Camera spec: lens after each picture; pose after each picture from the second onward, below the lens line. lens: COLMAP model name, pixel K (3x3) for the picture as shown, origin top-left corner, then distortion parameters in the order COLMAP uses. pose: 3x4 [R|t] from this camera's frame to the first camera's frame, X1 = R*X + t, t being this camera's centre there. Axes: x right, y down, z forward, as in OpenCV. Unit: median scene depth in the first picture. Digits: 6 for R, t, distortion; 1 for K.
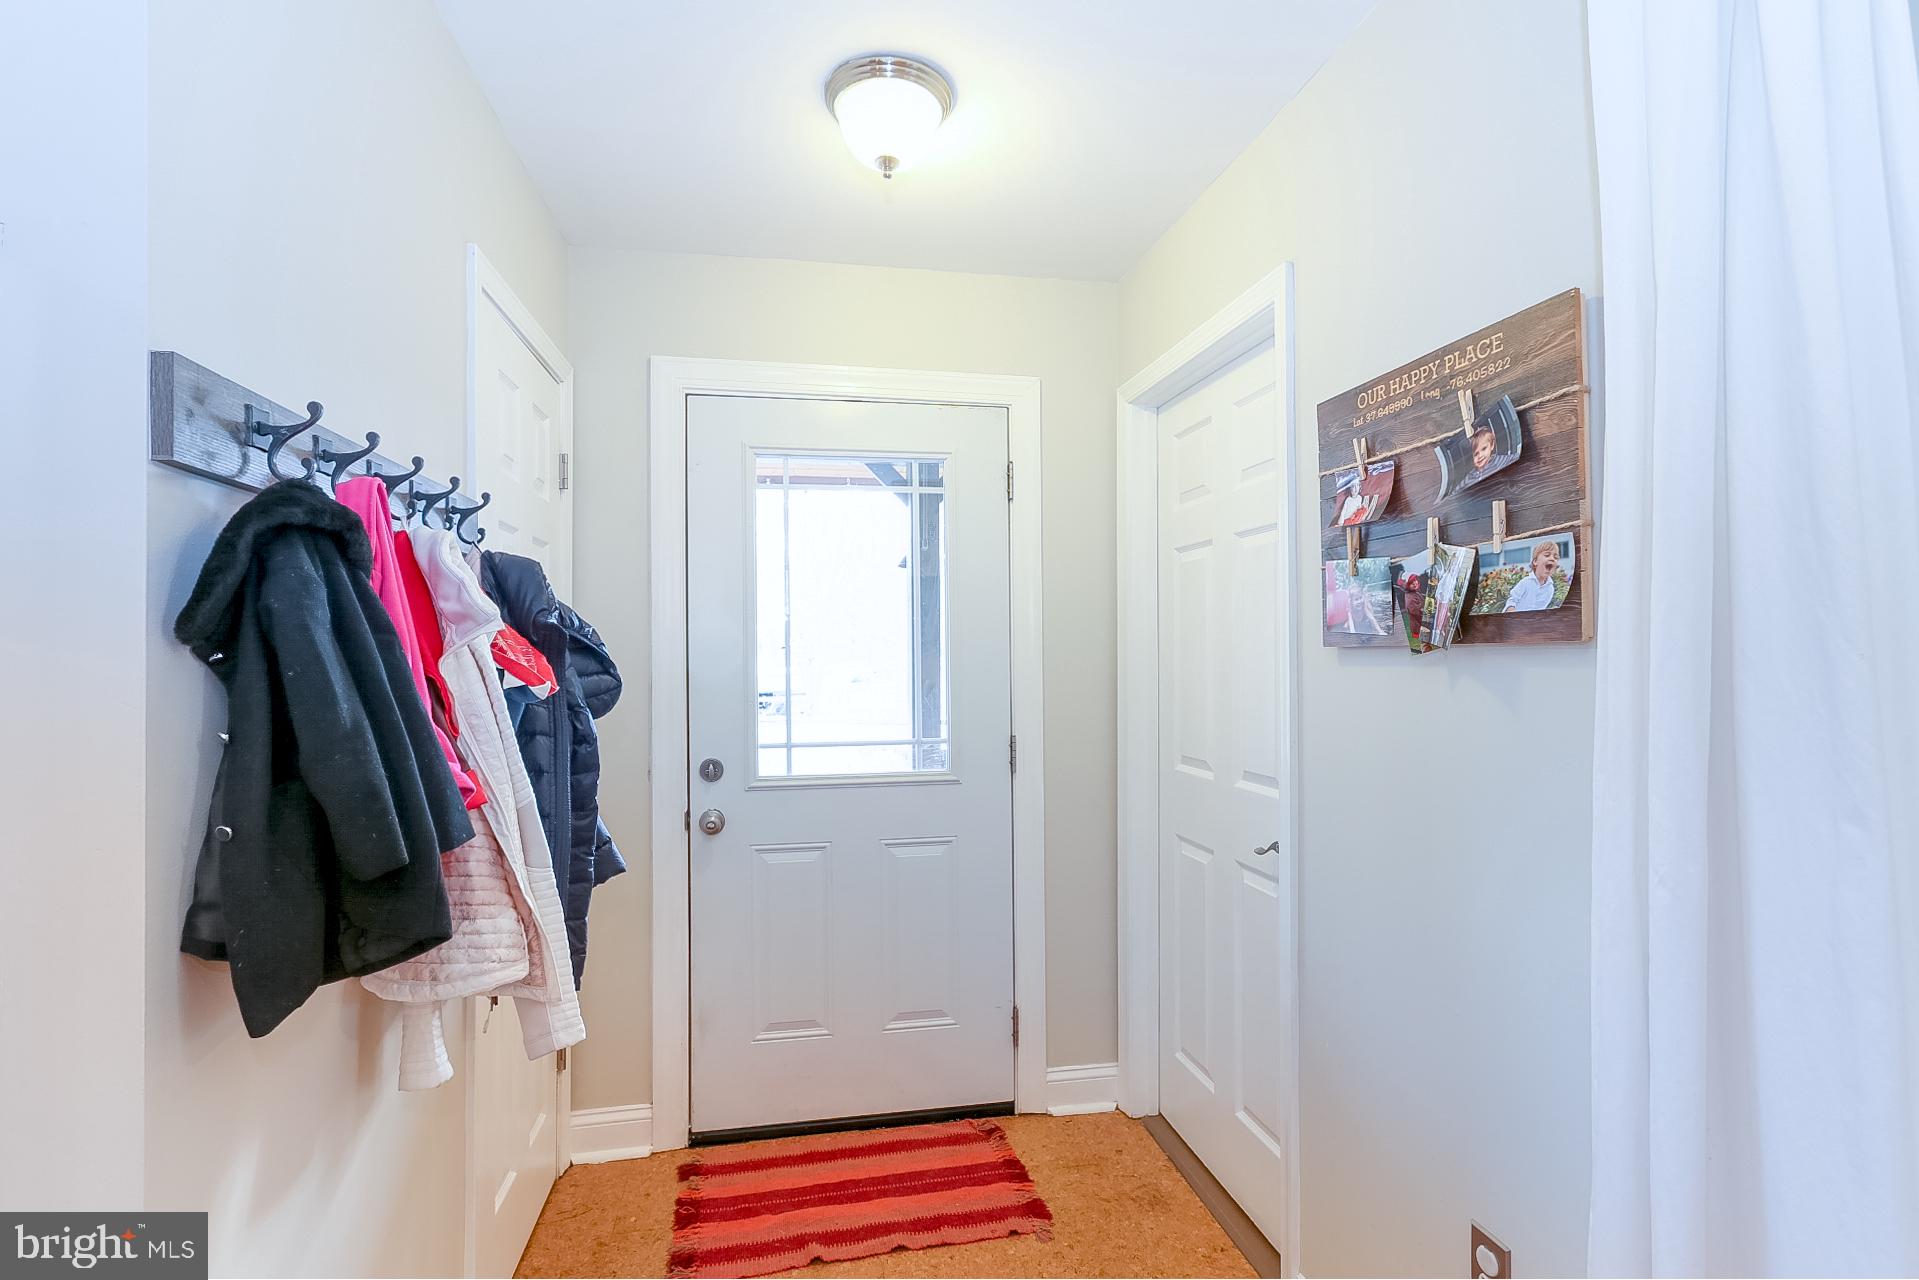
lens RADIAL K [[896.6, 0, 936.1], [0, 896.6, 641.5], [0, 0, 1]] dist [0.001234, 0.001440]
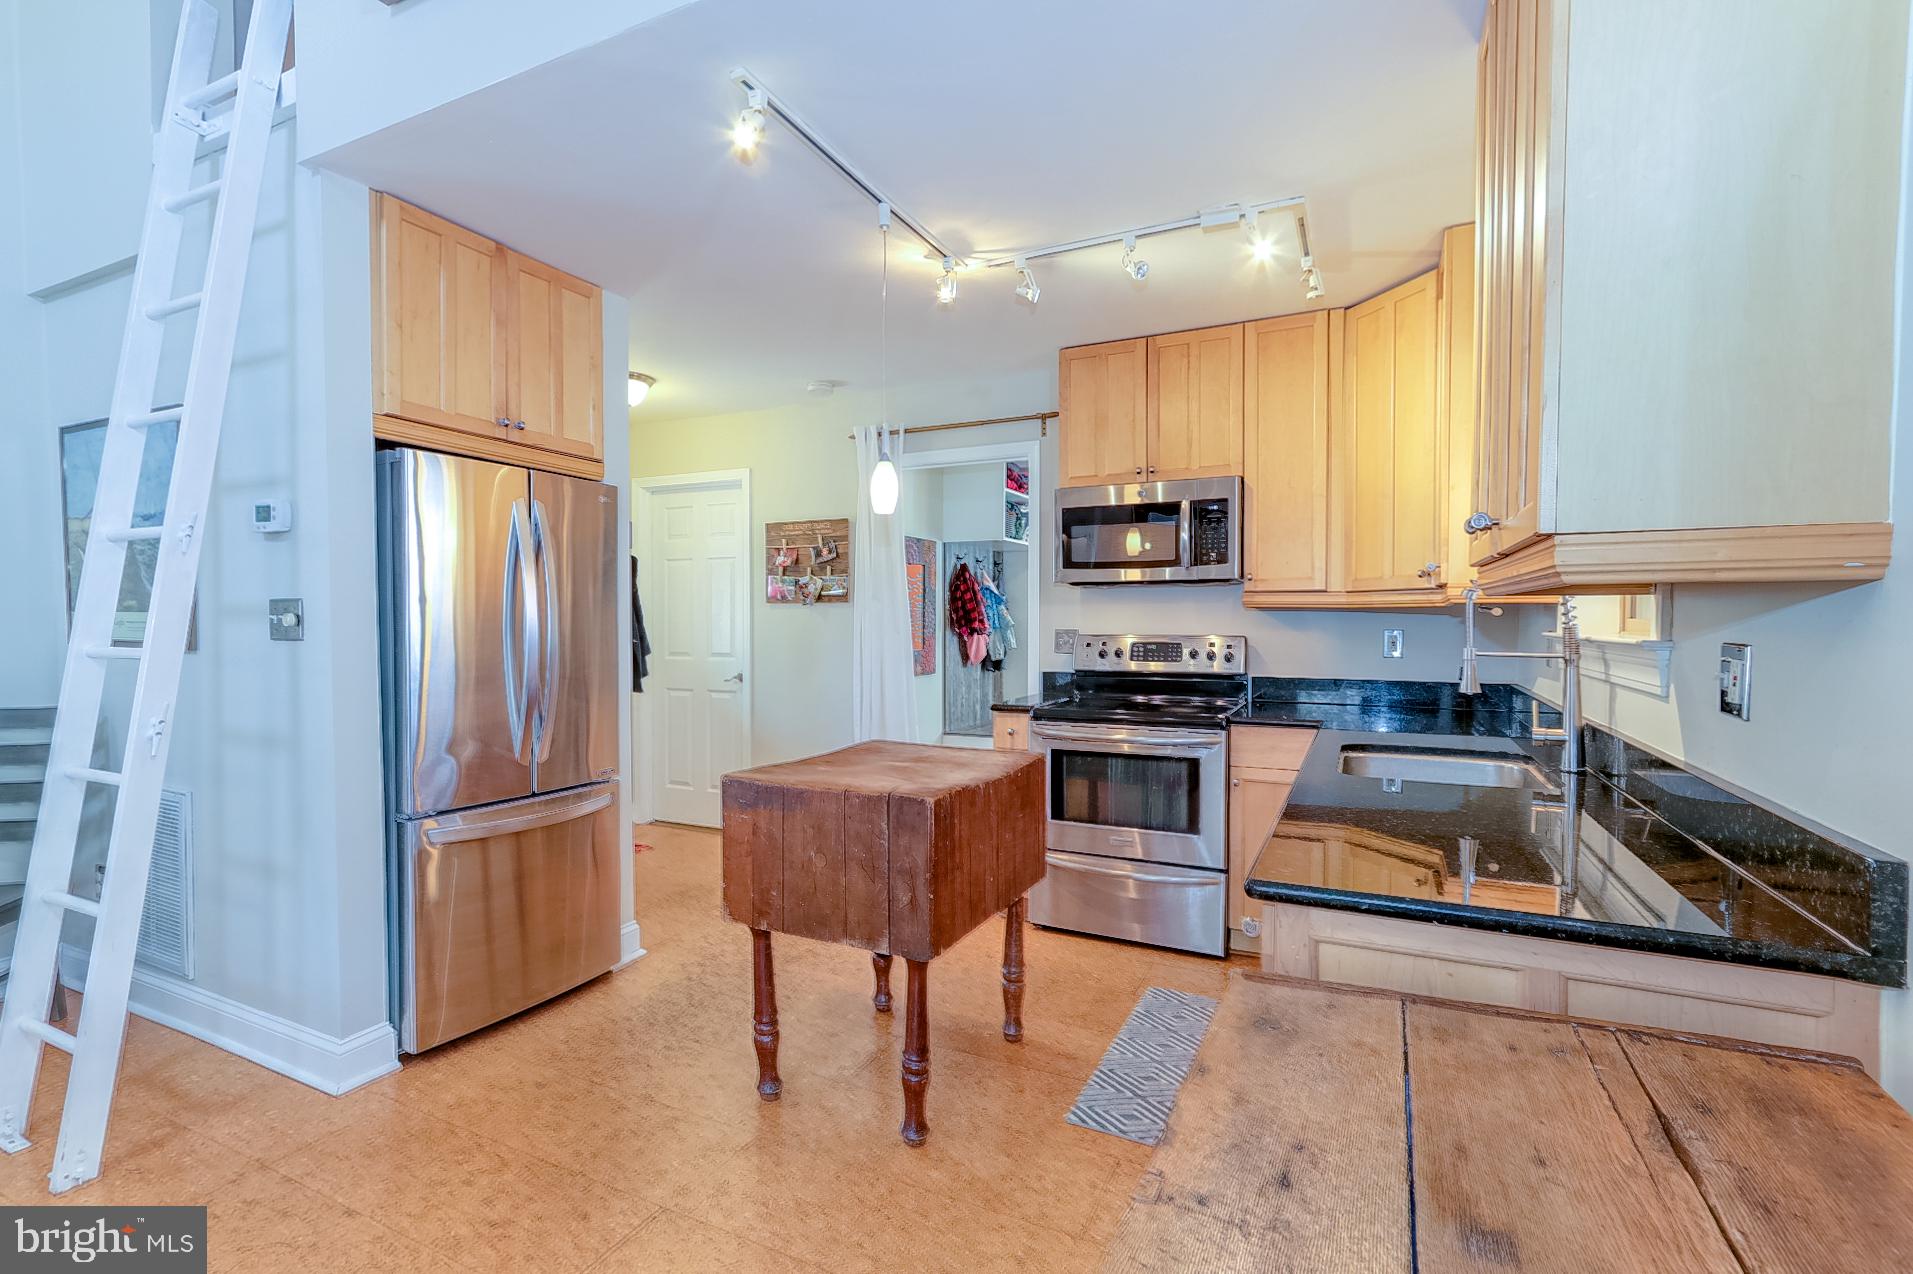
lens RADIAL K [[887.5, 0, 956.5], [0, 887.5, 637.0], [0, 0, 1]] dist [0.000527, 0.000188]
pose [[0.593464, -0.010387, 0.804793, -2.029842], [-0.011292, 0.999711, 0.021230, 0.060557], [-0.804781, -0.021686, 0.593175, -1.647523]]
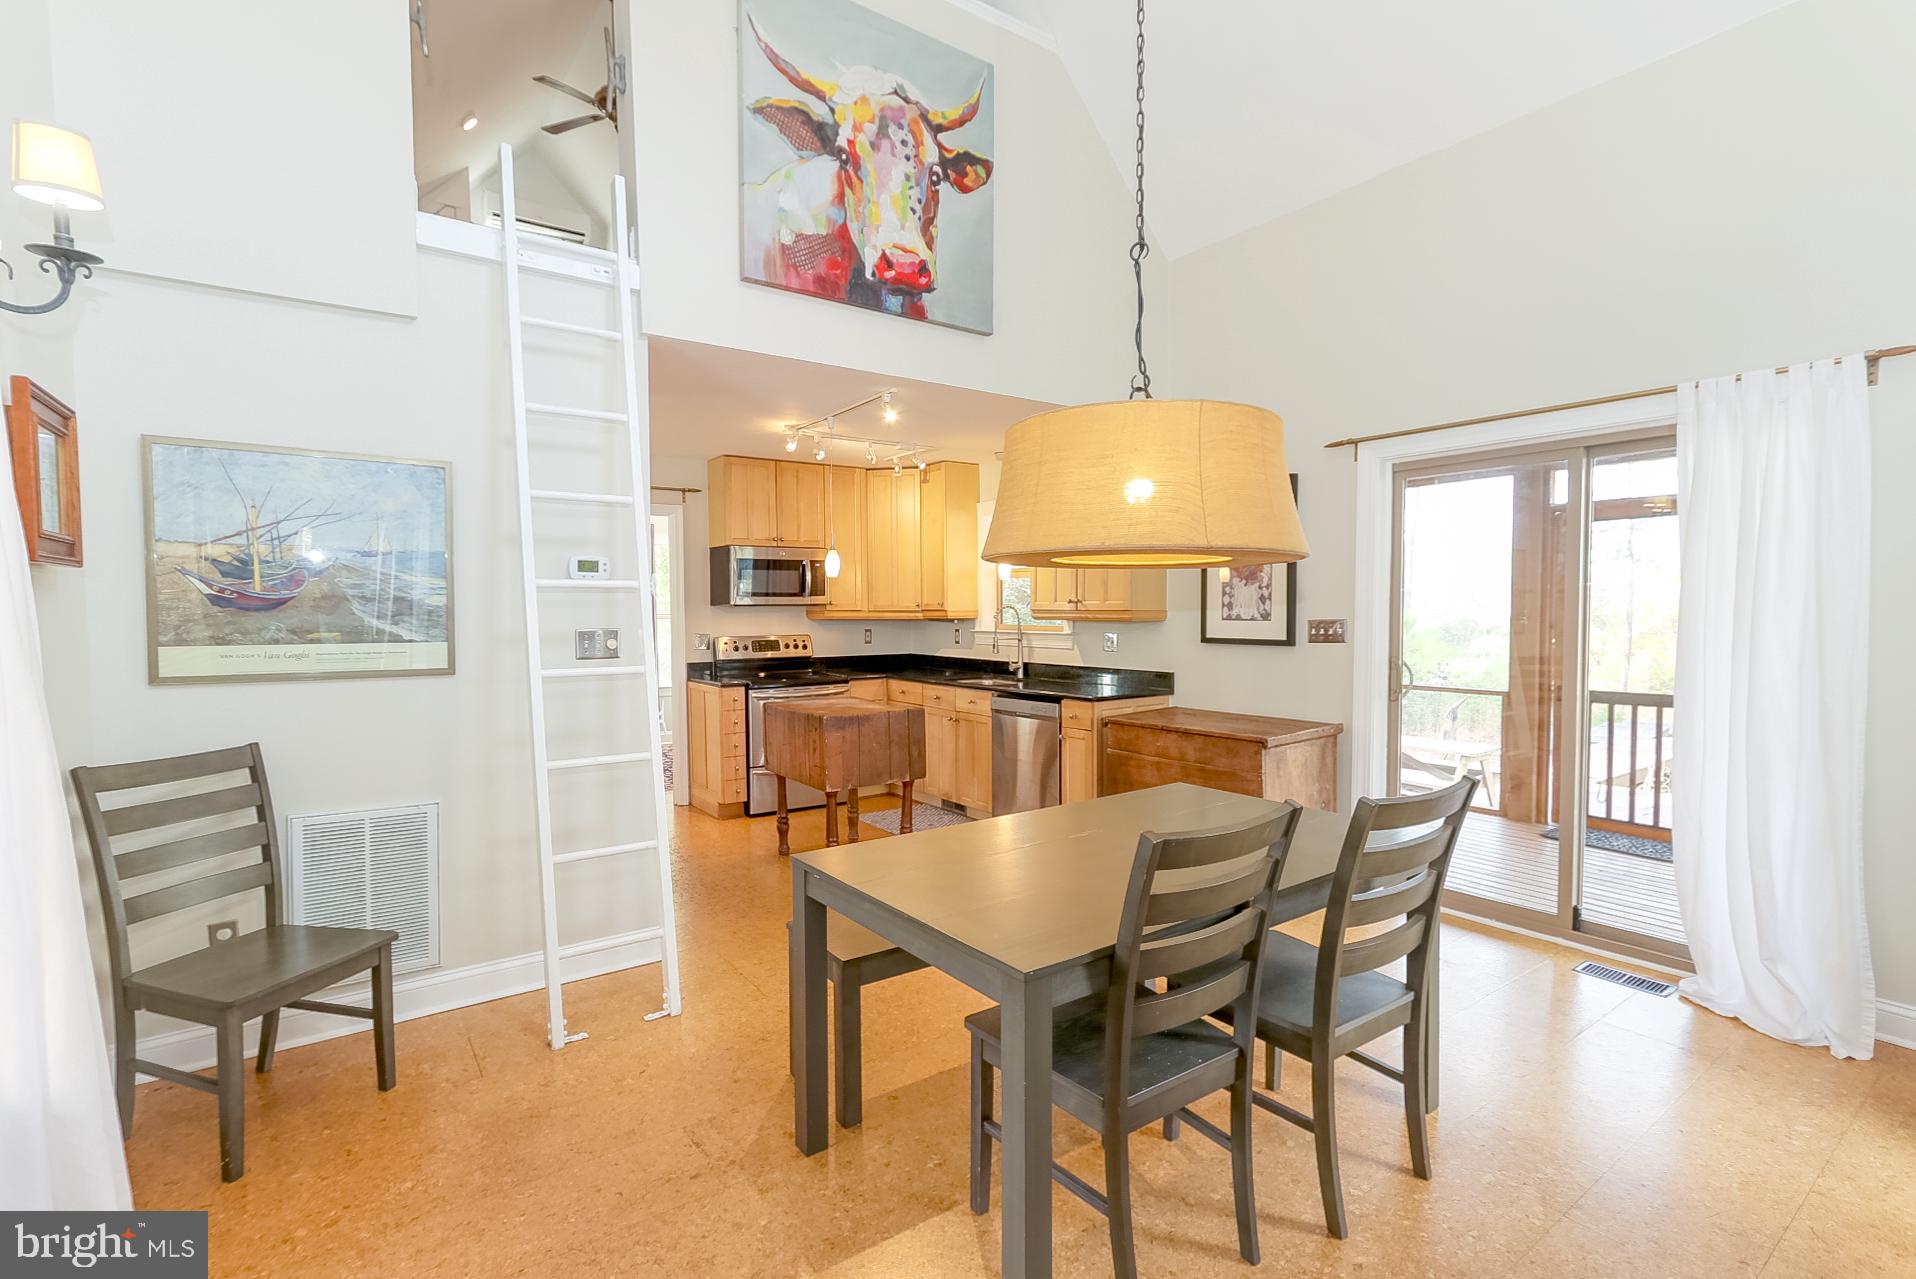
lens RADIAL K [[875.8, 0, 950.2], [0, 875.8, 640.7], [0, 0, 1]] dist [0.000564, 0.000052]
pose [[-0.432823, -0.025823, 0.901109, -4.113667], [-0.001820, 0.999613, 0.027772, -0.000899], [-0.901477, 0.010381, -0.432703, 0.789665]]
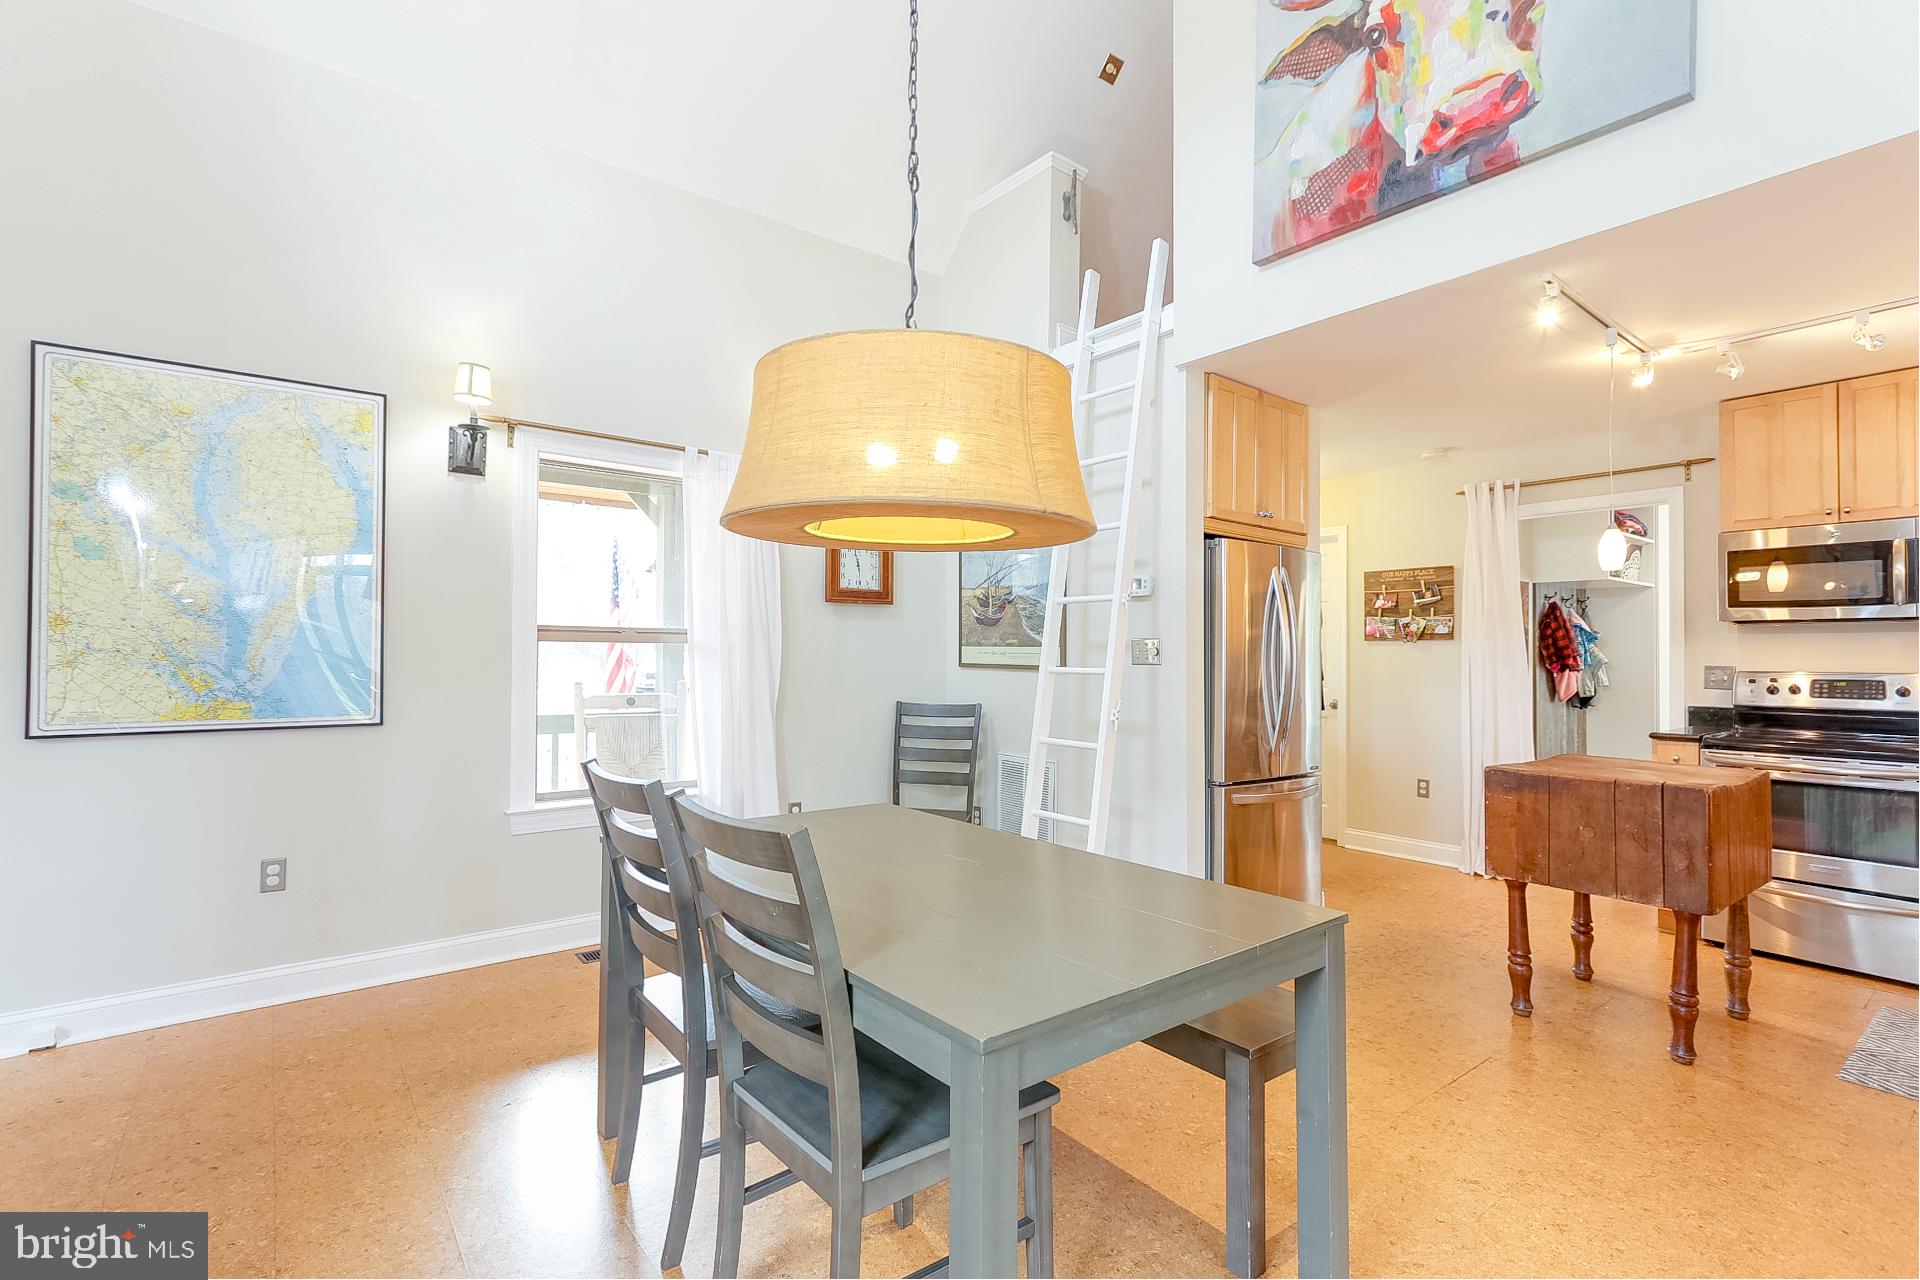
lens RADIAL K [[897.1, 0, 936.6], [0, 897.1, 641.5], [0, 0, 1]] dist [0.001234, 0.001440]
pose [[0.892074, 0.019561, 0.451466, -3.335221], [-0.017054, 0.999808, -0.009621, 0.088433], [-0.451568, 0.000883, 0.892237, -1.736013]]
